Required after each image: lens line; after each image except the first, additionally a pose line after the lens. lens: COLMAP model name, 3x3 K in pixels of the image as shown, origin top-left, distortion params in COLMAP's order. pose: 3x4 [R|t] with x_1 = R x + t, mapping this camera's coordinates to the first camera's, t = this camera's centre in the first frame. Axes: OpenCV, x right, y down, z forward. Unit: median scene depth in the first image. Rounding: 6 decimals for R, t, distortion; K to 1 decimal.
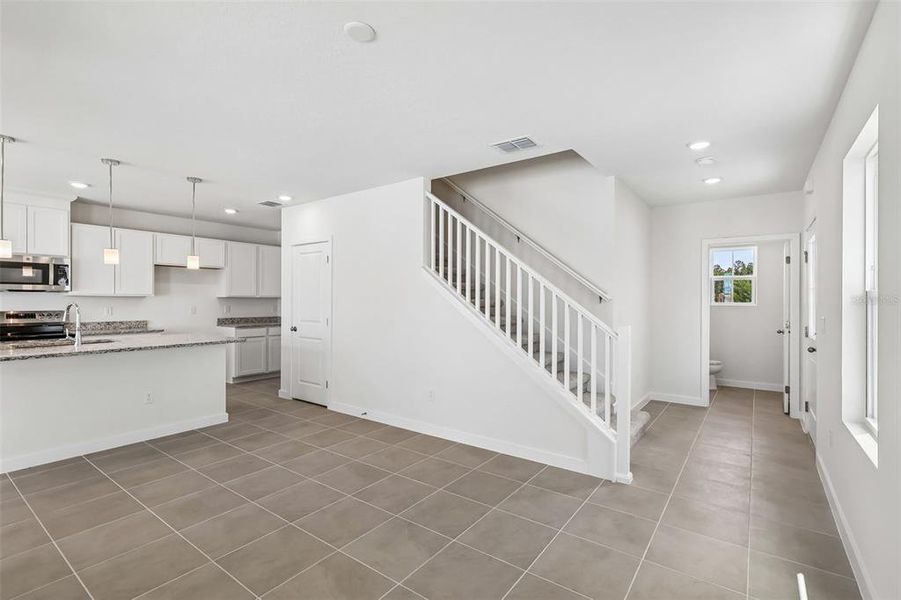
lens RADIAL K [[418.5, 0, 451.9], [0, 418.5, 297.2], [0, 0, 1]] dist [0.001061, 0.000196]
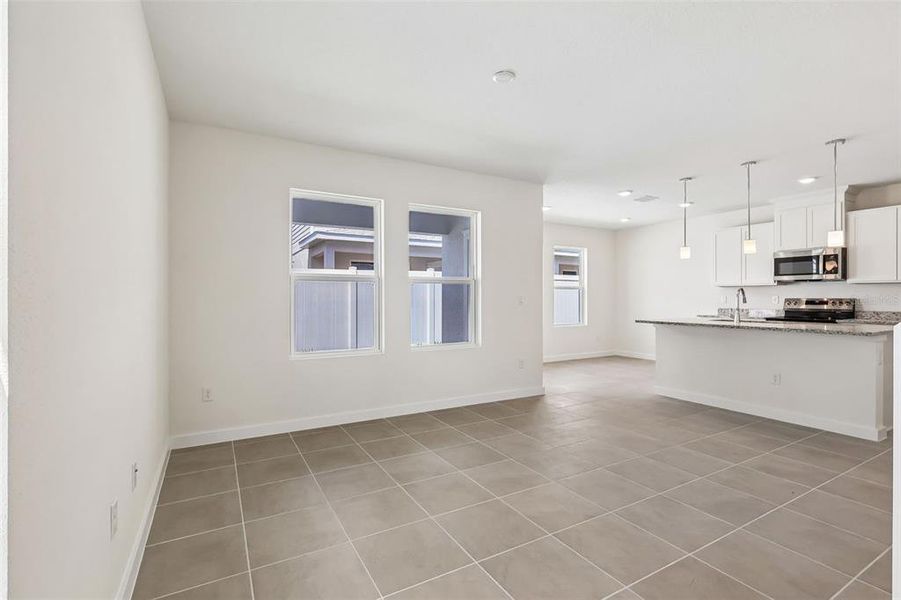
lens RADIAL K [[418.5, 0, 451.9], [0, 418.5, 297.2], [0, 0, 1]] dist [0.001061, 0.000196]
pose [[-0.403719, -0.003310, -0.914877, 0.556755], [0.005706, 0.999965, -0.006136, 0.040980], [0.914865, -0.007698, -0.403686, 0.703833]]
